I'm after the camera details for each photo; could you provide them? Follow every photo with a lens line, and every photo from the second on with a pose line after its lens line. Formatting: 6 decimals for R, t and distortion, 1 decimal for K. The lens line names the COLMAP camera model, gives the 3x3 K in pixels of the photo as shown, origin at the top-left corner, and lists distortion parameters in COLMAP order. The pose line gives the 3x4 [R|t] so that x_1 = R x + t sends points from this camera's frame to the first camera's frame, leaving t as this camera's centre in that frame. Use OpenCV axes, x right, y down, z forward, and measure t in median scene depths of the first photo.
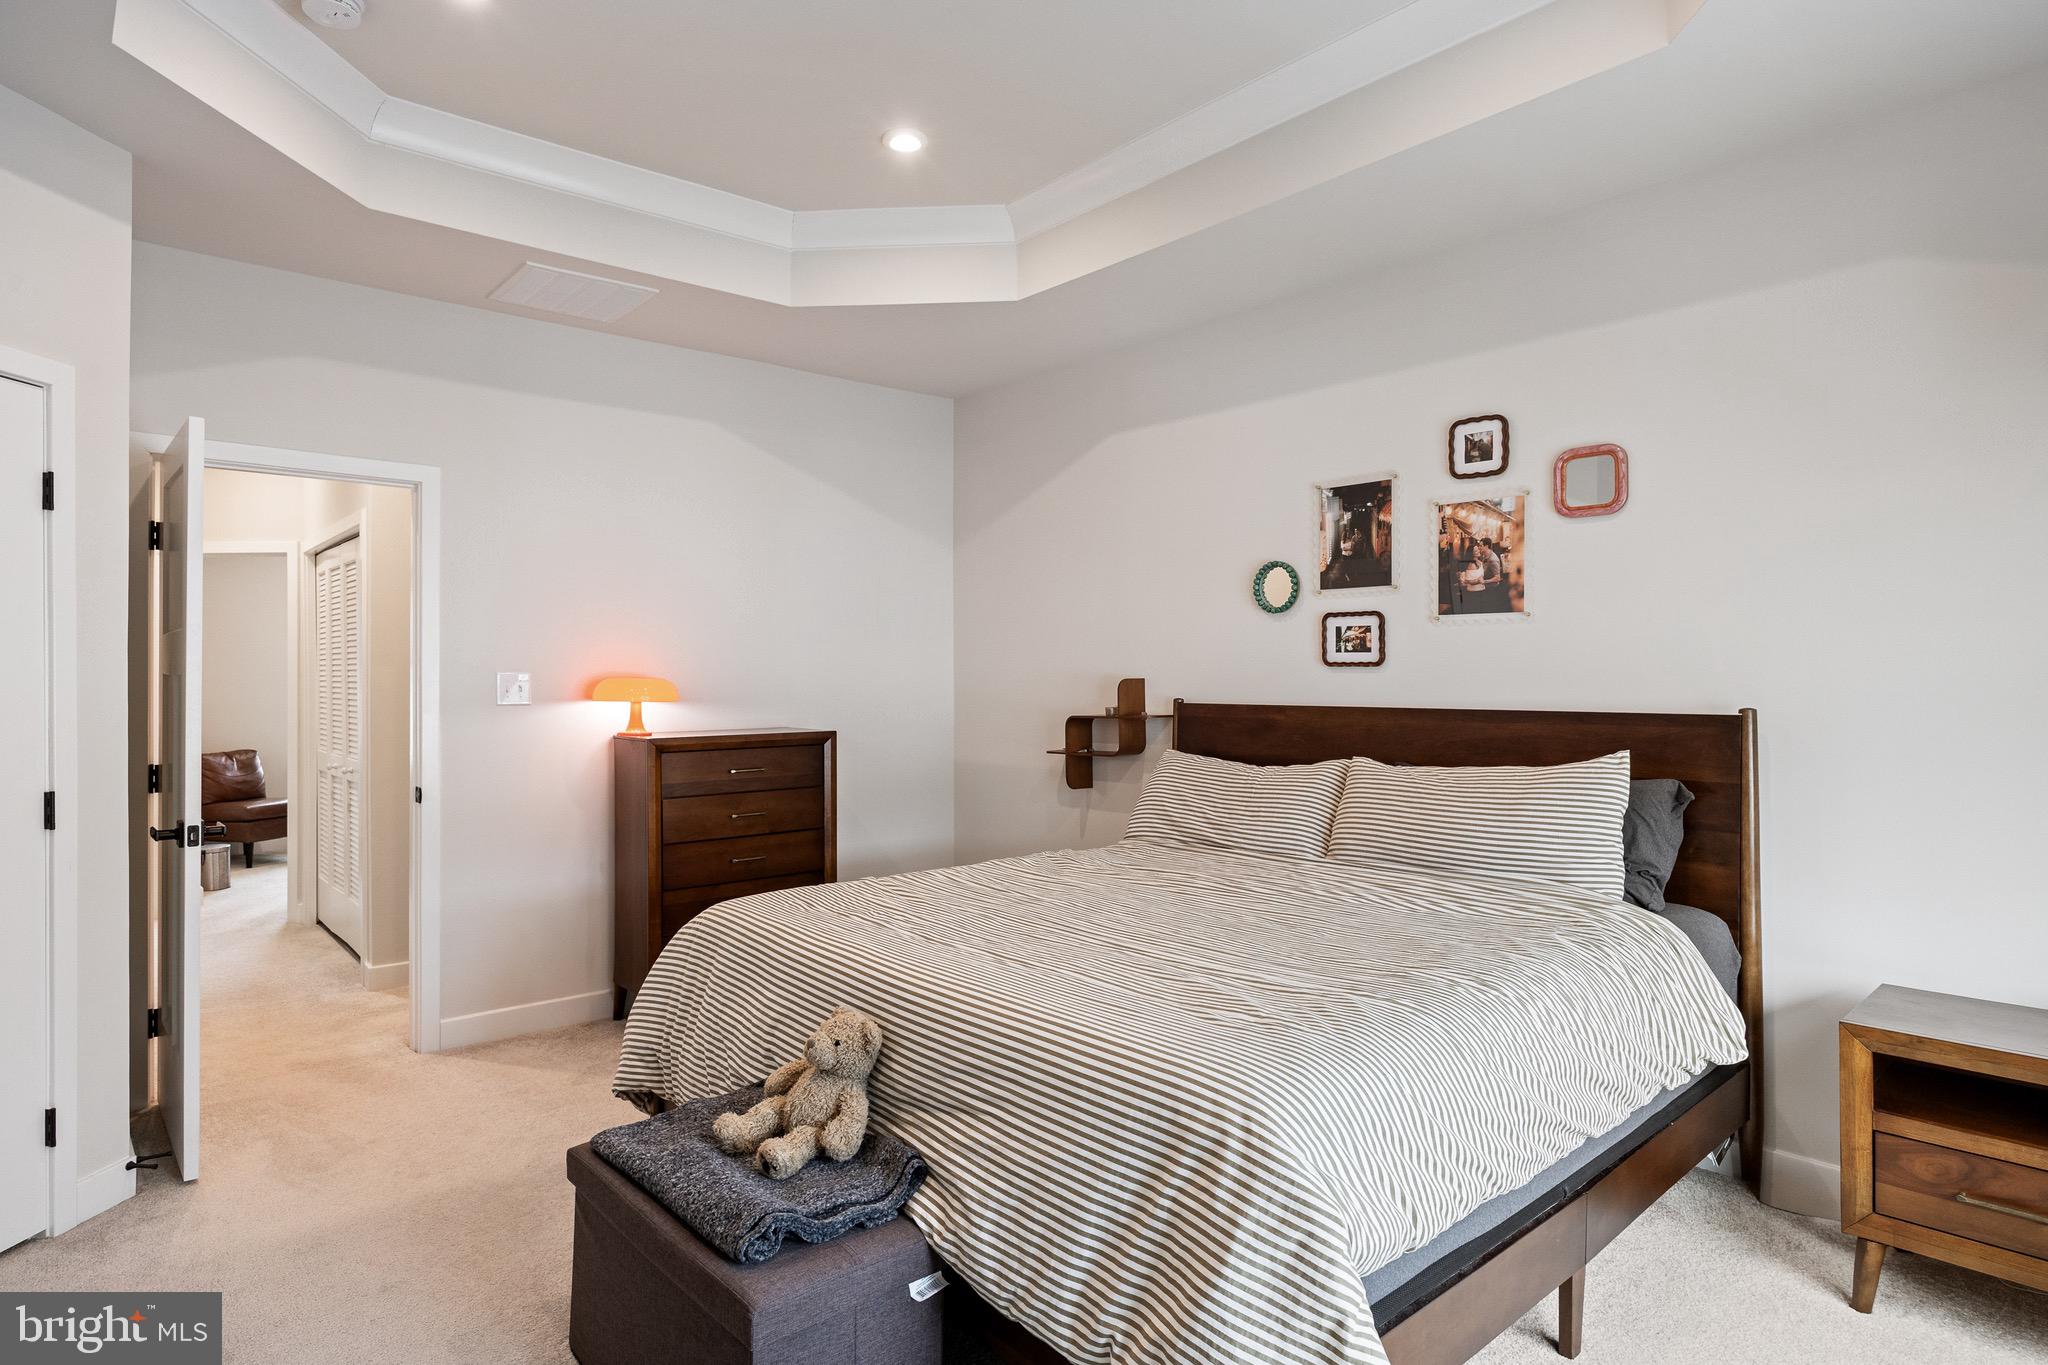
lens RADIAL K [[1184.4, 0, 1018.6], [0, 1184.4, 682.9], [0, 0, 1]] dist [0.000551, -0.000025]
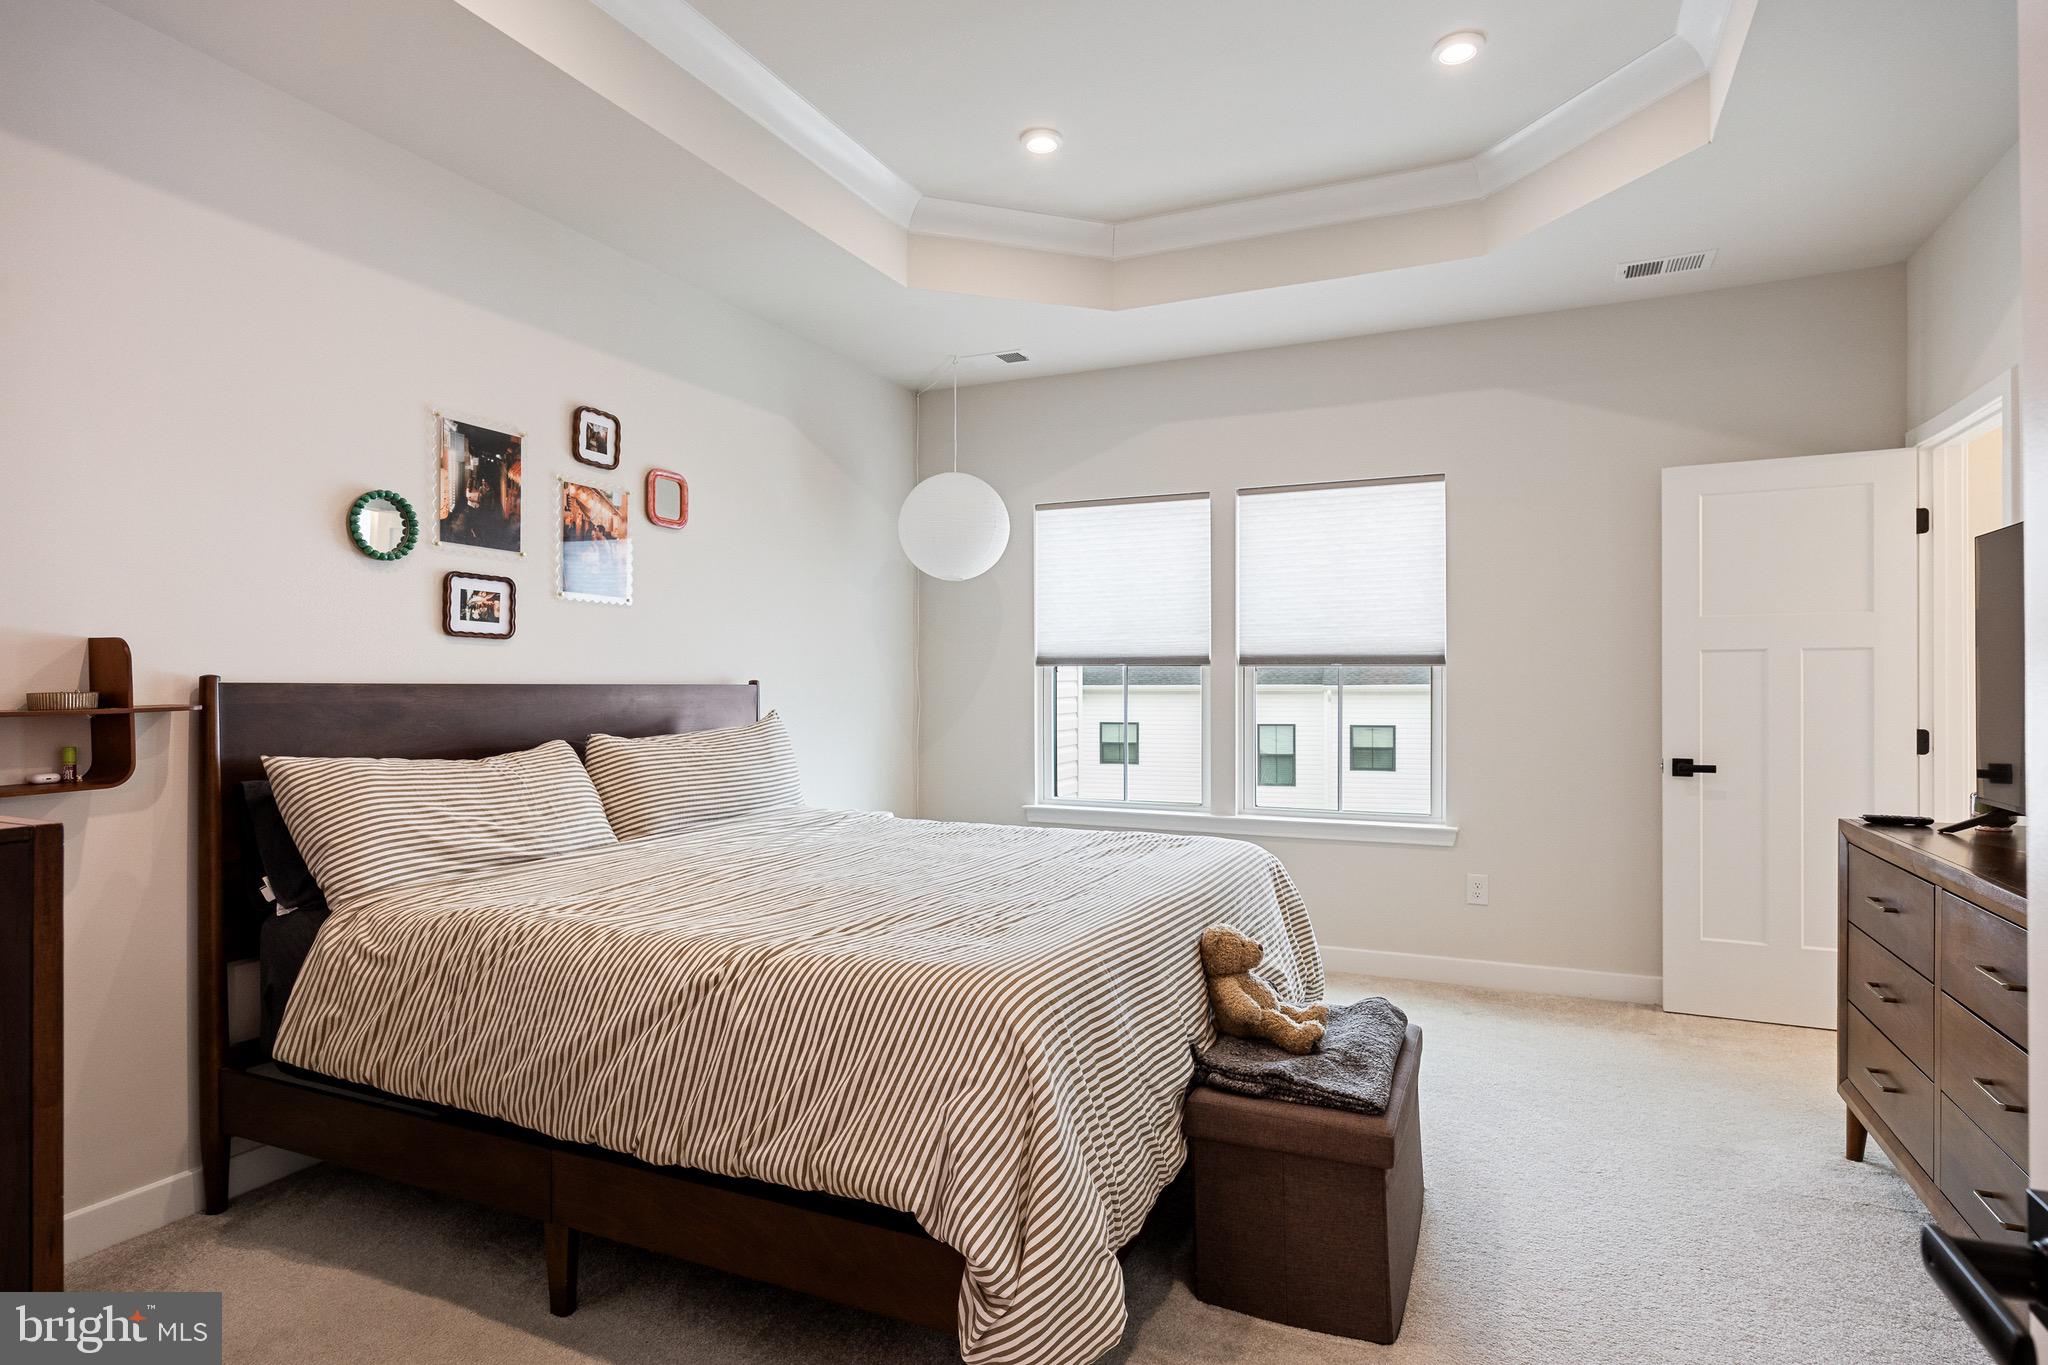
lens RADIAL K [[1109.0, 0, 1020.1], [0, 1109.0, 680.4], [0, 0, 1]] dist [0.000271, 0.000074]
pose [[-0.433216, 0.005958, 0.901270, -0.619946], [0.005201, 0.999978, -0.004110, 0.022664], [-0.901275, 0.002907, -0.433237, 1.002607]]
